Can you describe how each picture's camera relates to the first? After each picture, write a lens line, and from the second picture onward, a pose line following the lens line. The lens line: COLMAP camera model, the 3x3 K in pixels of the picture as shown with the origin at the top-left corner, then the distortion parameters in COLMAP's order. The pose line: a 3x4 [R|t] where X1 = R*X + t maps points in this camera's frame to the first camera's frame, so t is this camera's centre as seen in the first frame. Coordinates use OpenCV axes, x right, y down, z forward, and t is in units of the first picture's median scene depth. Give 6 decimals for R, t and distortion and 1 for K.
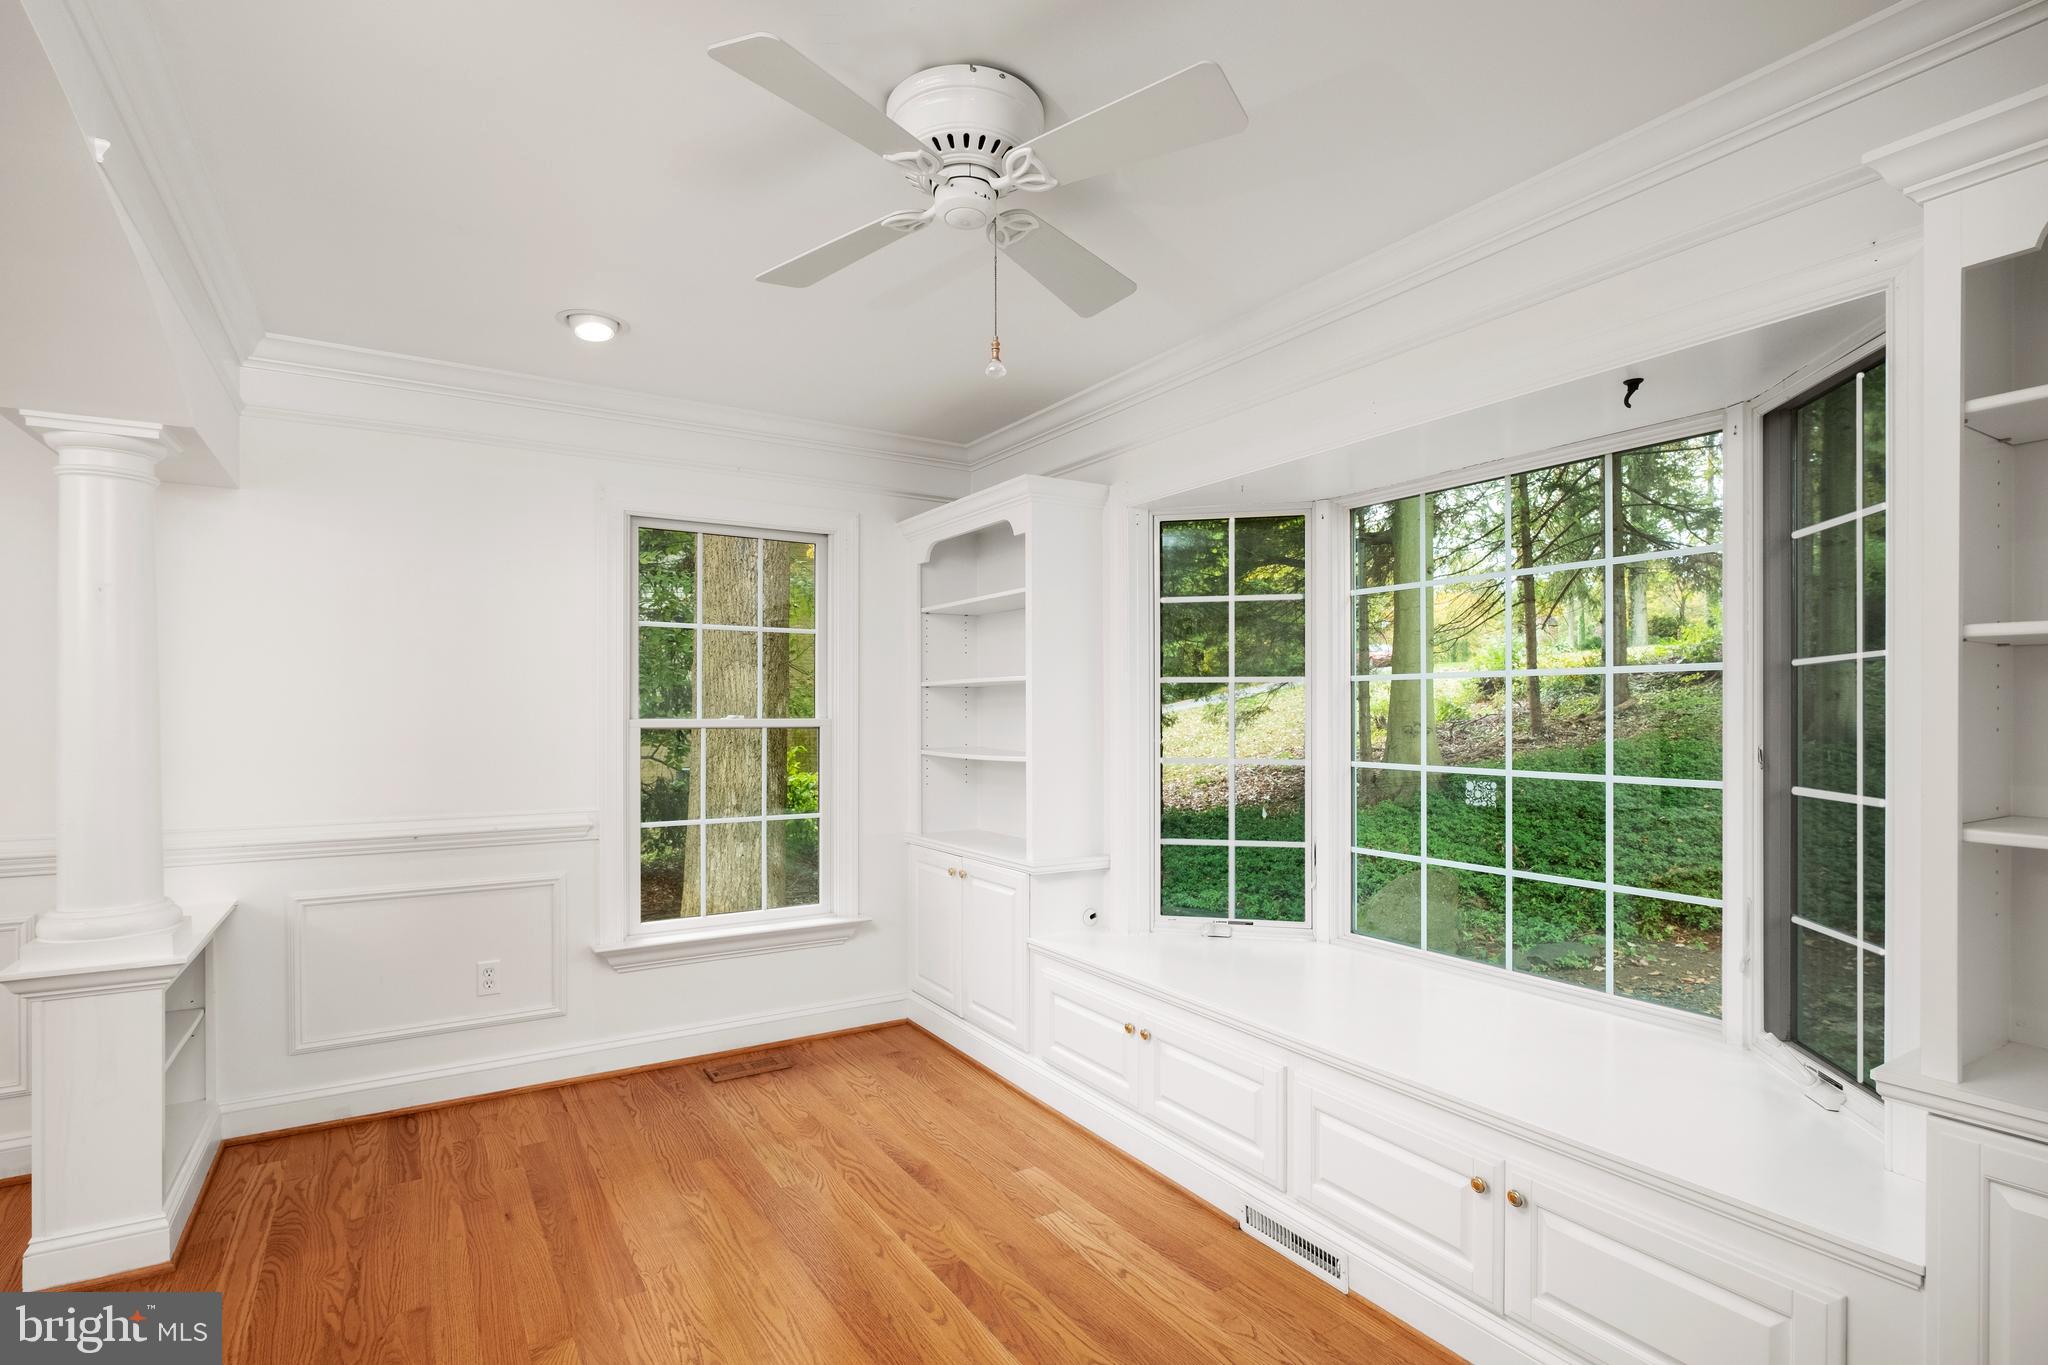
lens RADIAL K [[1006.5, 0, 1026.8], [0, 1006.5, 714.5], [0, 0, 1]] dist [-0.000087, 0.000000]
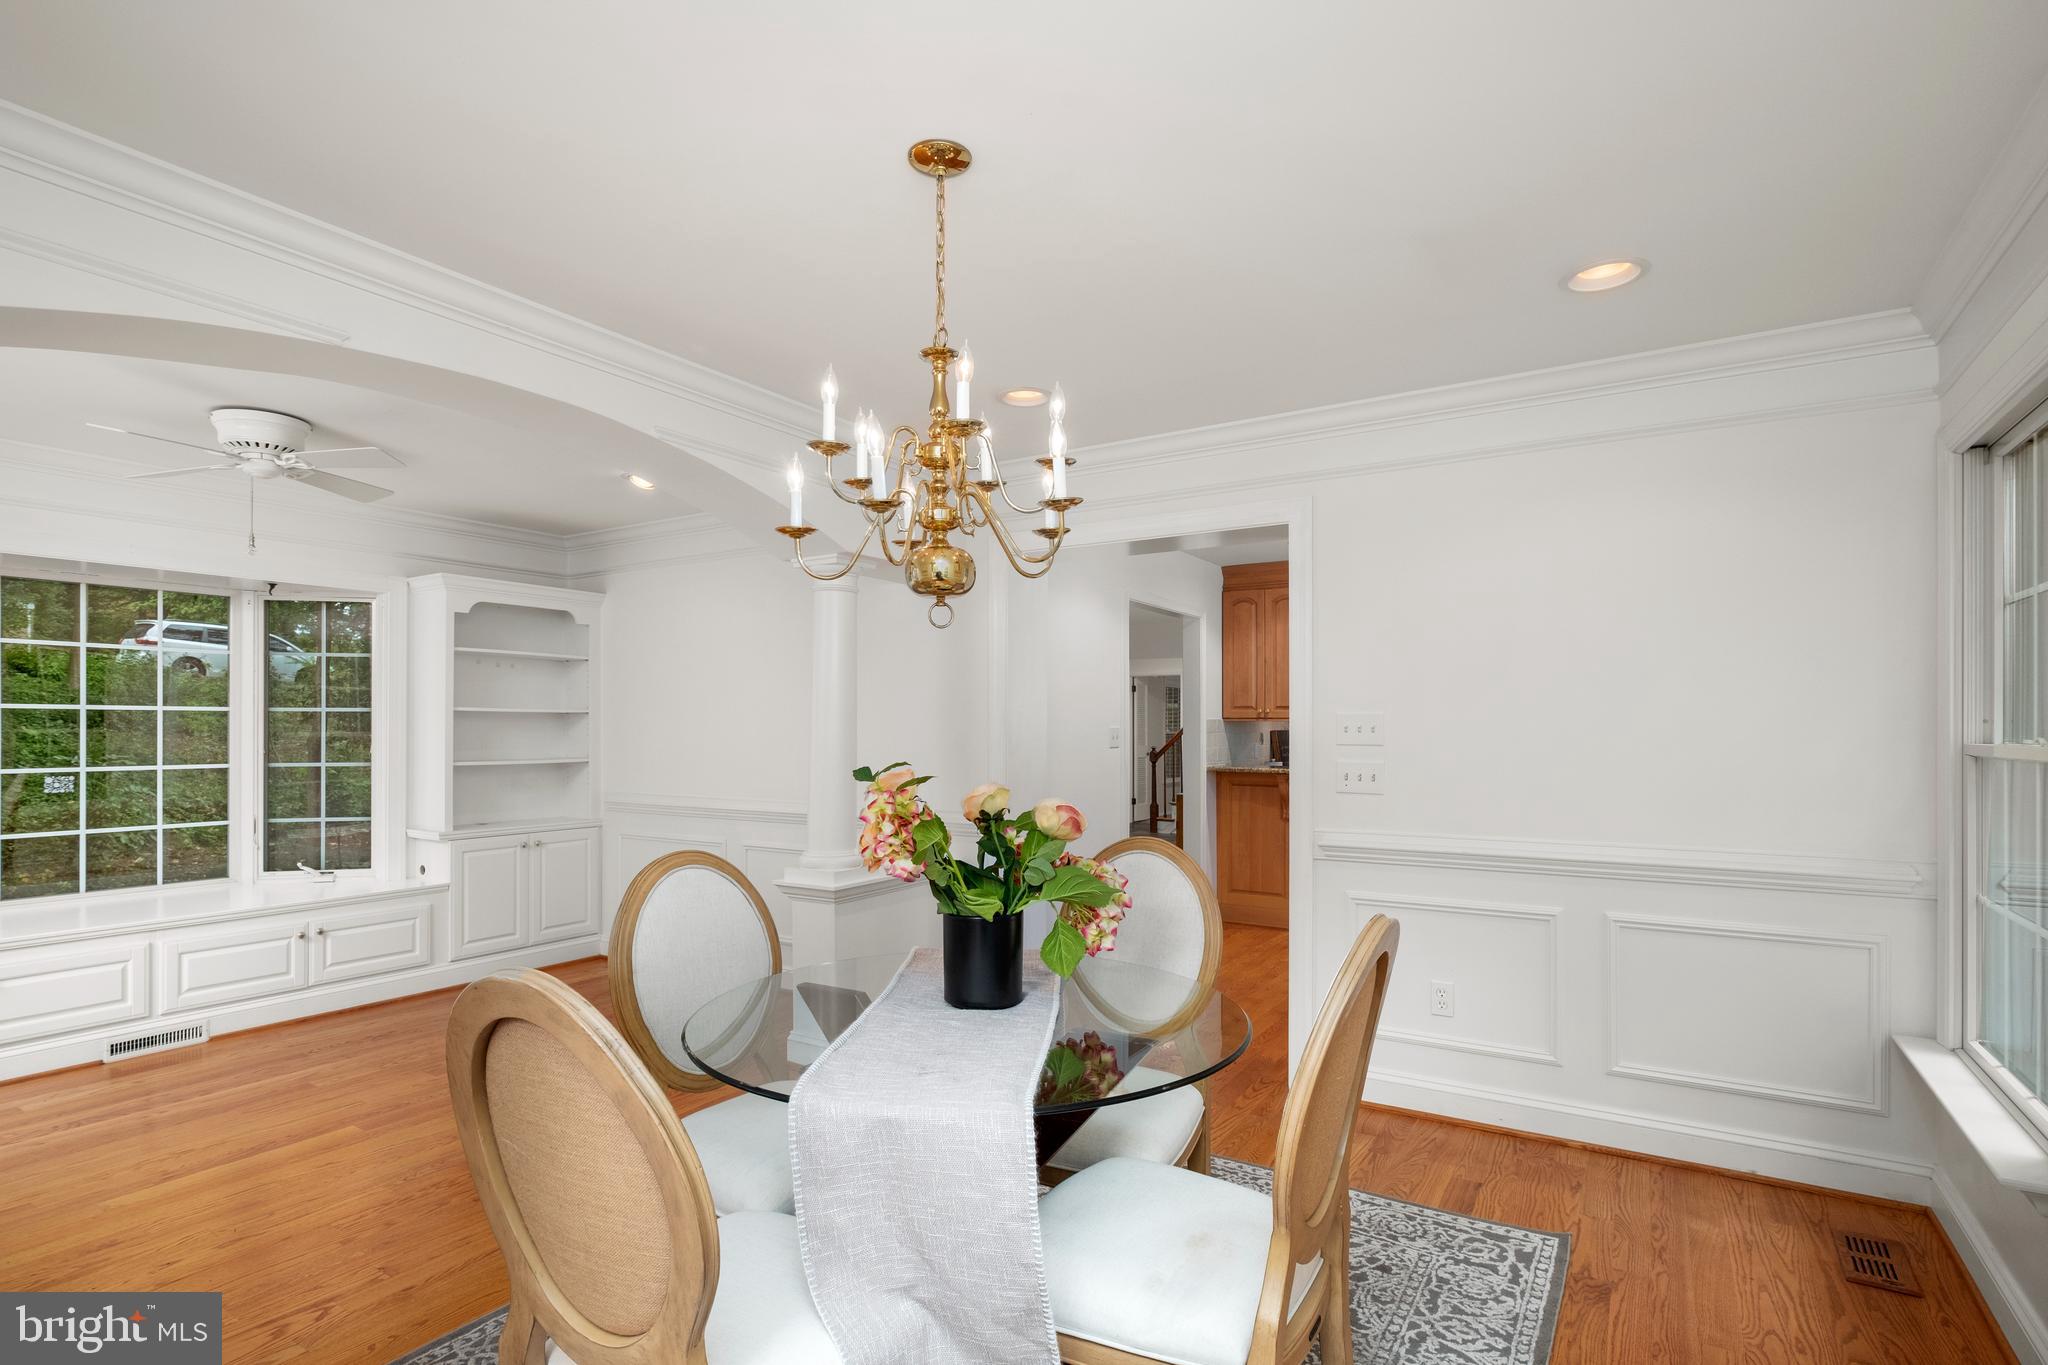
lens RADIAL K [[1006.5, 0, 1026.8], [0, 1006.5, 714.5], [0, 0, 1]] dist [-0.000087, 0.000000]
pose [[-0.440265, 0.009730, 0.897815, -1.895891], [0.003268, 0.999952, -0.009235, -0.011407], [-0.897862, -0.001132, -0.440276, 0.416729]]
